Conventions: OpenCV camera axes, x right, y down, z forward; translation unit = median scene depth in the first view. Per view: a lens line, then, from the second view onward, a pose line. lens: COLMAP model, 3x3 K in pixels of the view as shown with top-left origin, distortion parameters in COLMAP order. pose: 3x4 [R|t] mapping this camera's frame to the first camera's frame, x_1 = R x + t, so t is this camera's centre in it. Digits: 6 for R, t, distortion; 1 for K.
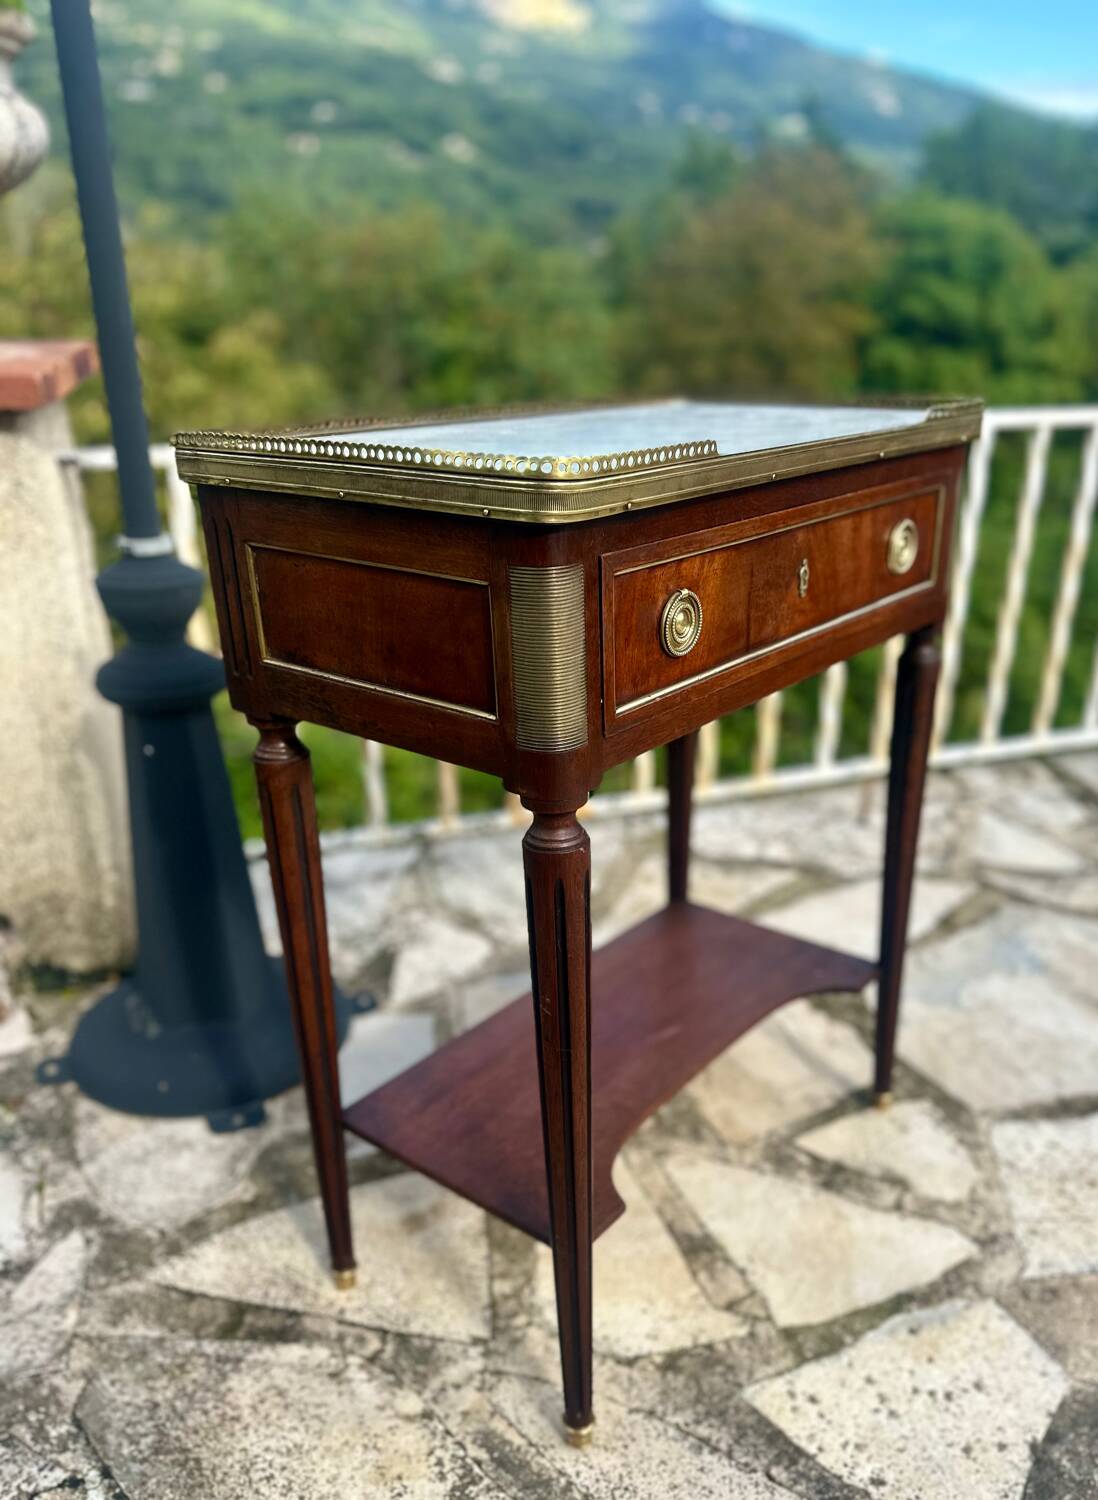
lens RADIAL K [[1180.6, 0, 614.6], [0, 1180.6, 838.3], [0, 0, 1]] dist [0.001340, -0.008618]
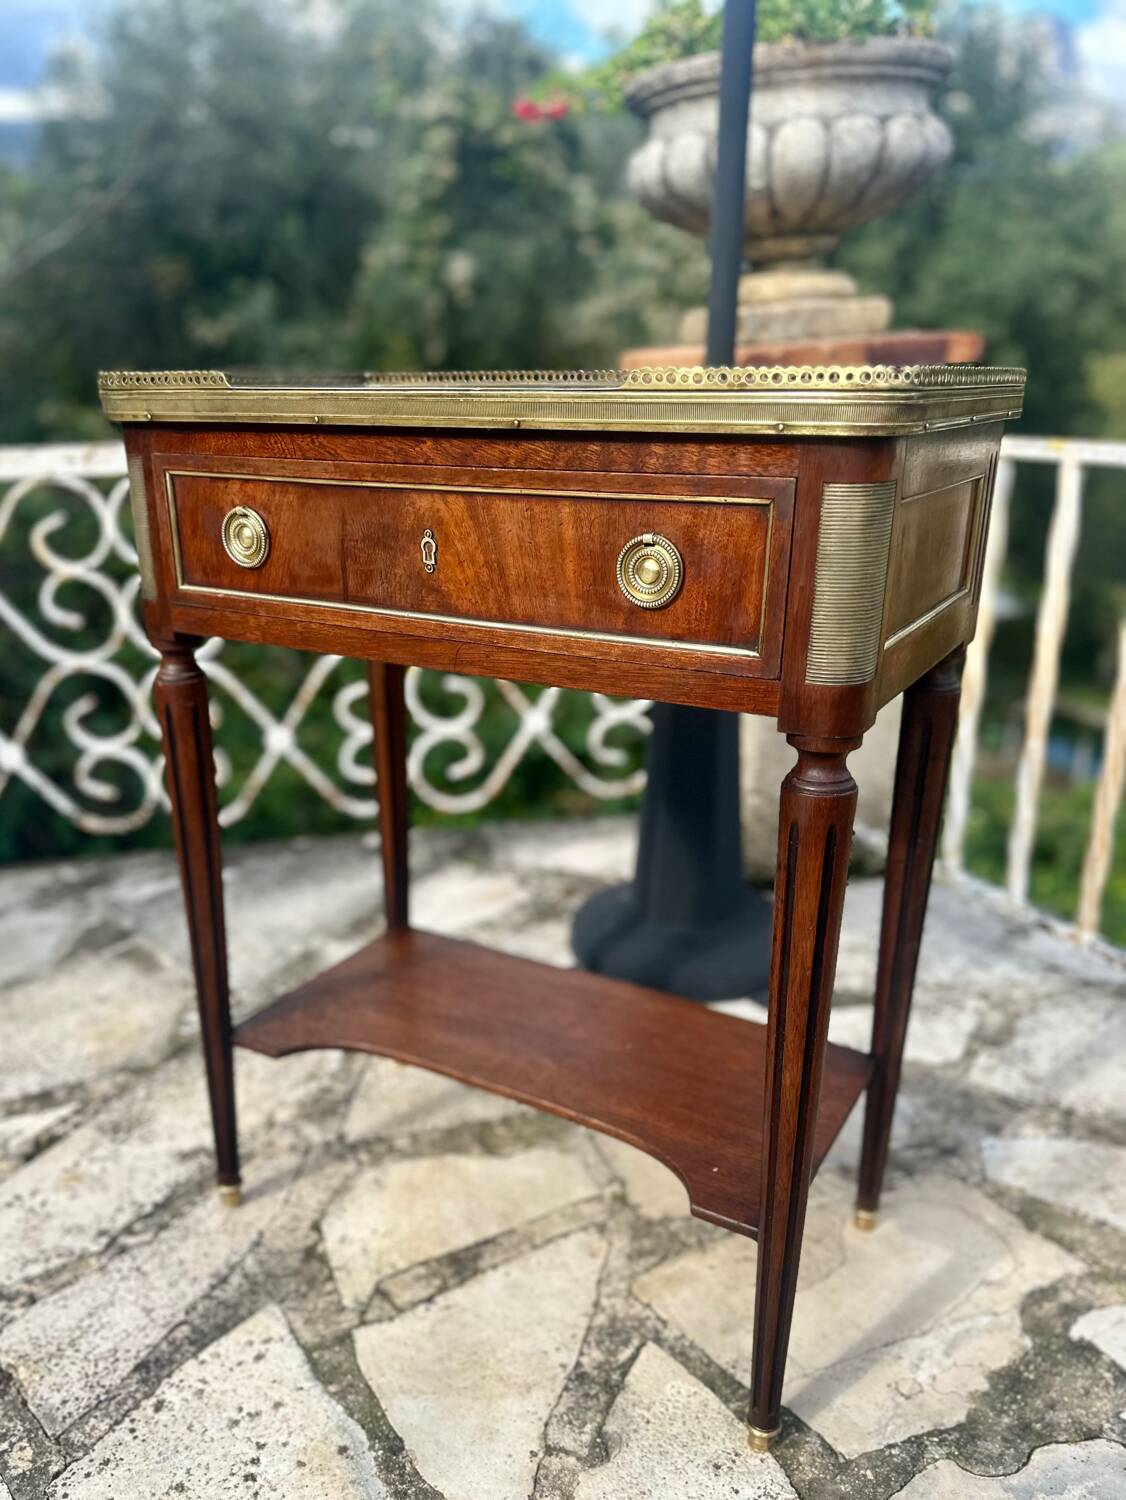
lens RADIAL K [[1172.8, 0, 519.1], [0, 1172.8, 828.3], [0, 0, 1]] dist [0.005383, -0.022926]
pose [[0.113237, 0.367598, -0.923065, 0.826184], [-0.399149, 0.867606, 0.296547, -0.255074], [0.909867, 0.334860, 0.244971, 0.710475]]
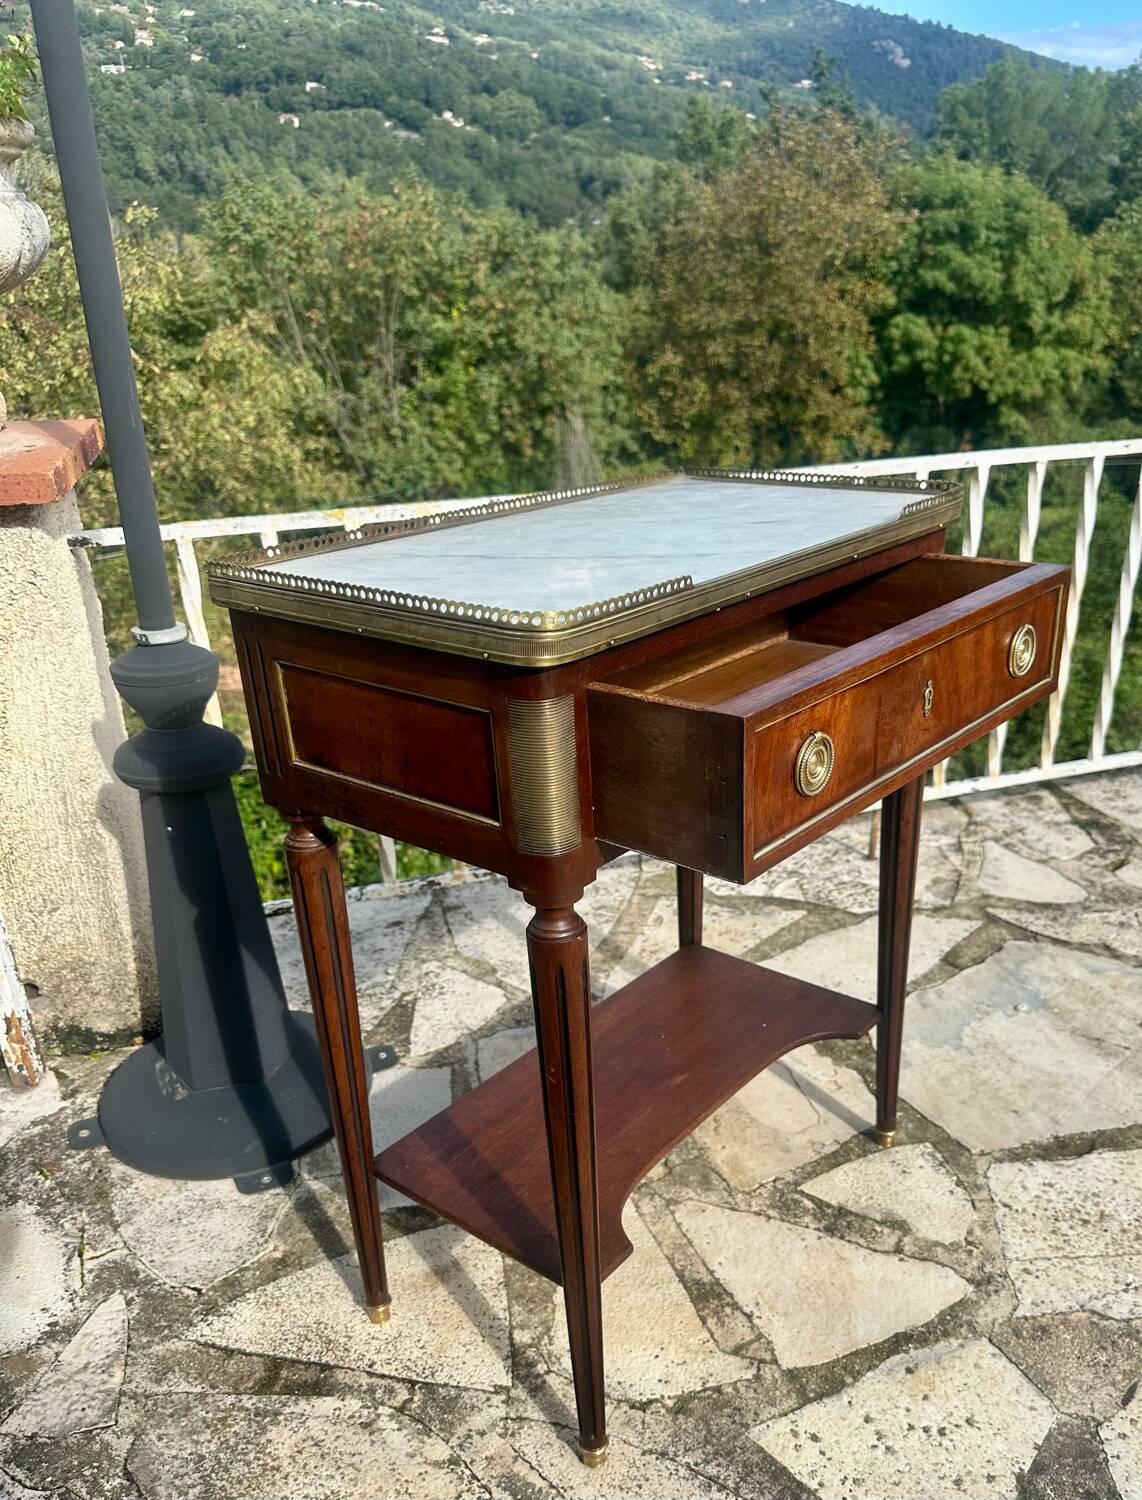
lens RADIAL K [[1224.7, 0, 629.5], [0, 1224.7, 858.7], [0, 0, 1]] dist [0.036227, -0.060533]
pose [[0.999636, -0.026329, -0.005950, 0.018501], [0.026425, 0.999512, 0.016686, -0.062907], [0.005508, -0.016837, 0.999843, -0.093388]]
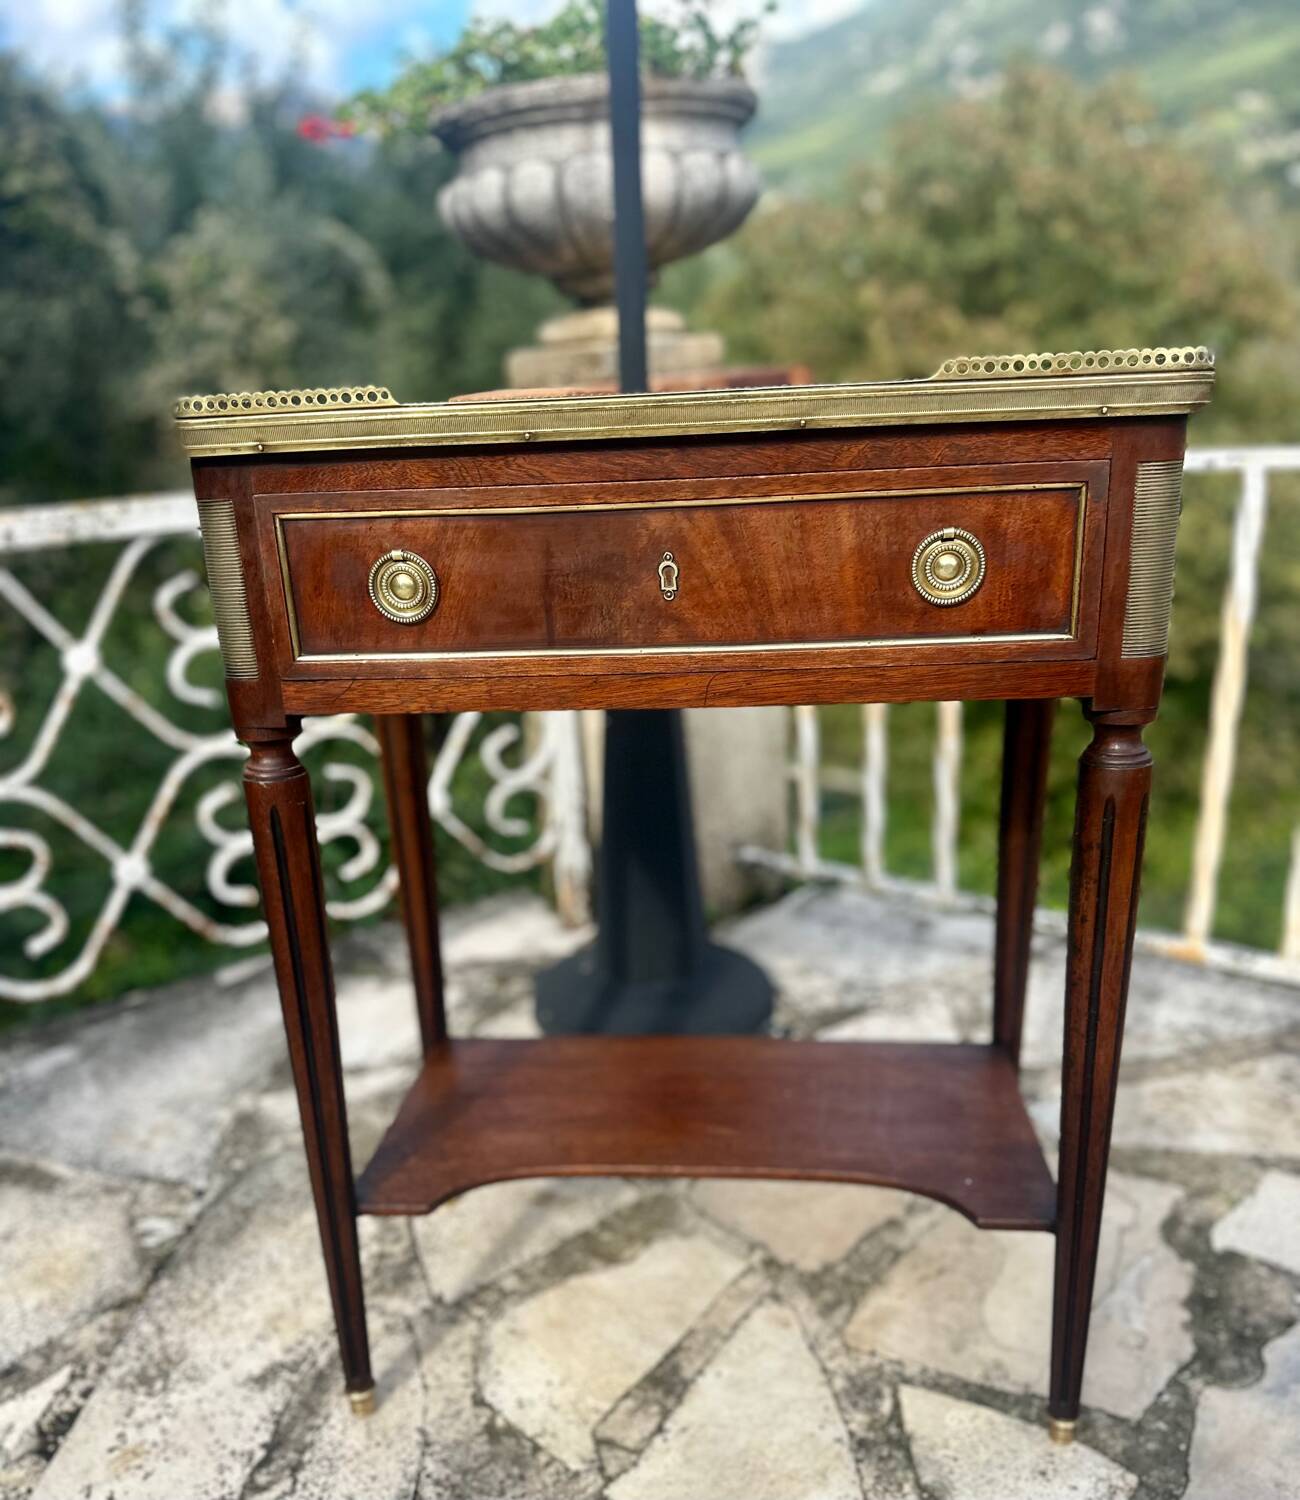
lens RADIAL K [[1241.5, 0, 649.1], [0, 1241.5, 868.2], [0, 0, 1]] dist [0.001682, -0.012727]
pose [[0.531571, 0.270572, -0.802635, 0.686511], [-0.309138, 0.944213, 0.113562, -0.096354], [0.788584, 0.187759, 0.585561, 0.413806]]
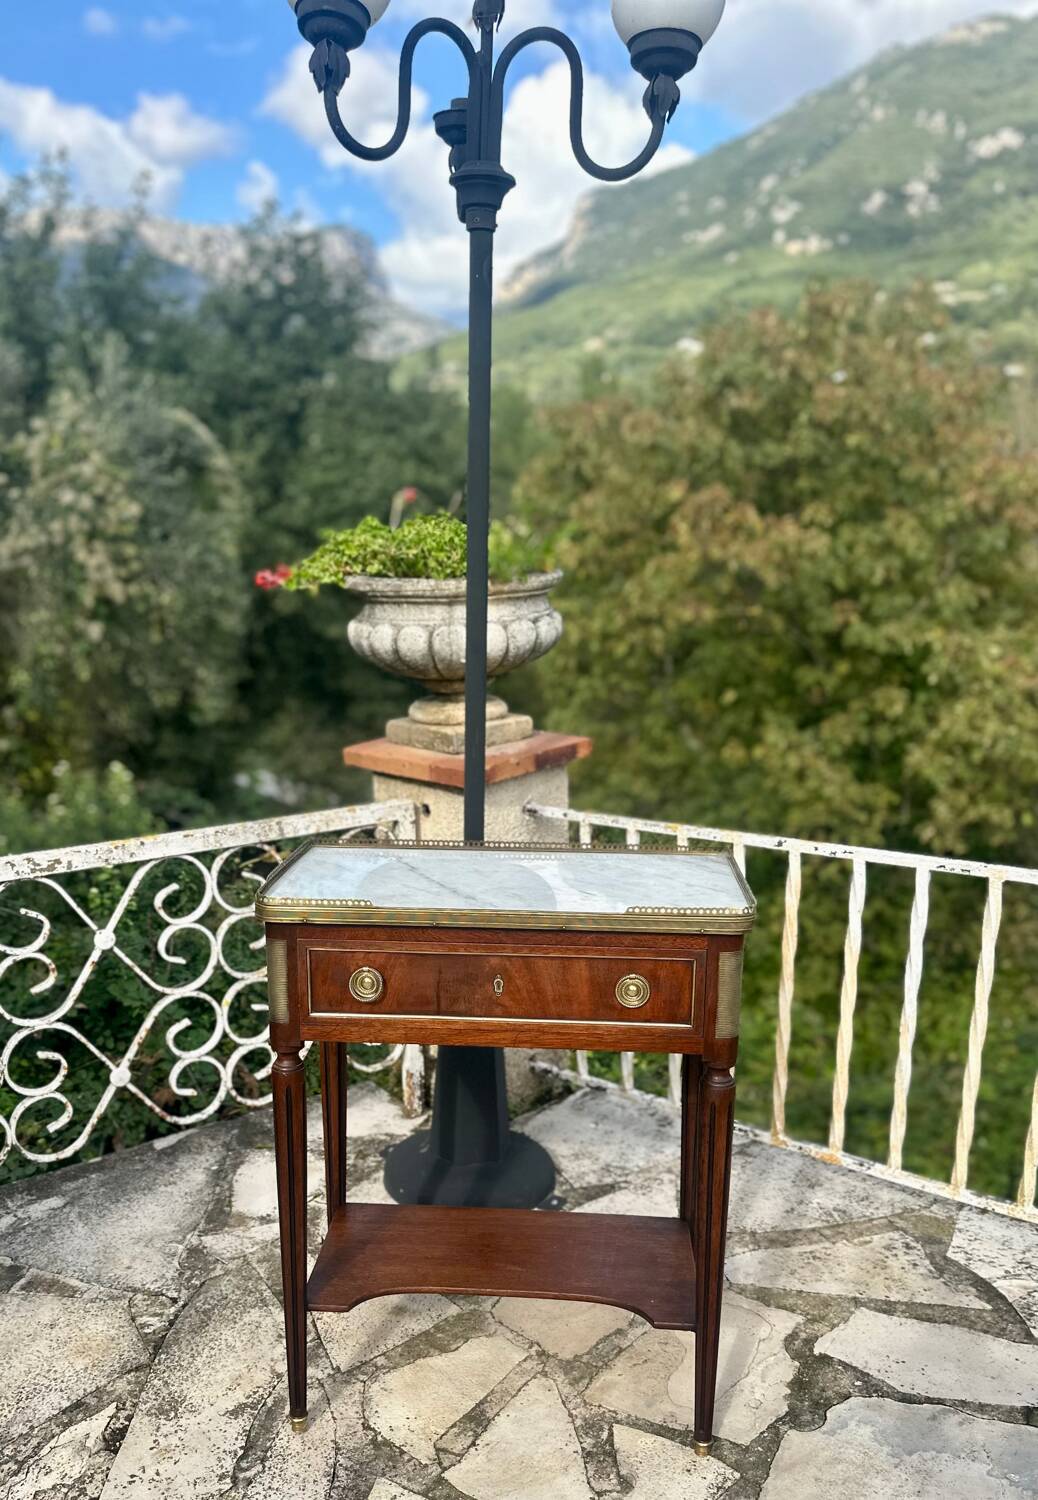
lens RADIAL K [[1270.3, 0, 479.7], [0, 1270.3, 876.5], [0, 0, 1]] dist [0.044521, -0.079913]
pose [[0.542043, 0.212298, -0.813092, 1.207384], [-0.346783, 0.937845, 0.013690, -0.294050], [0.765461, 0.274546, 0.581974, -0.073094]]
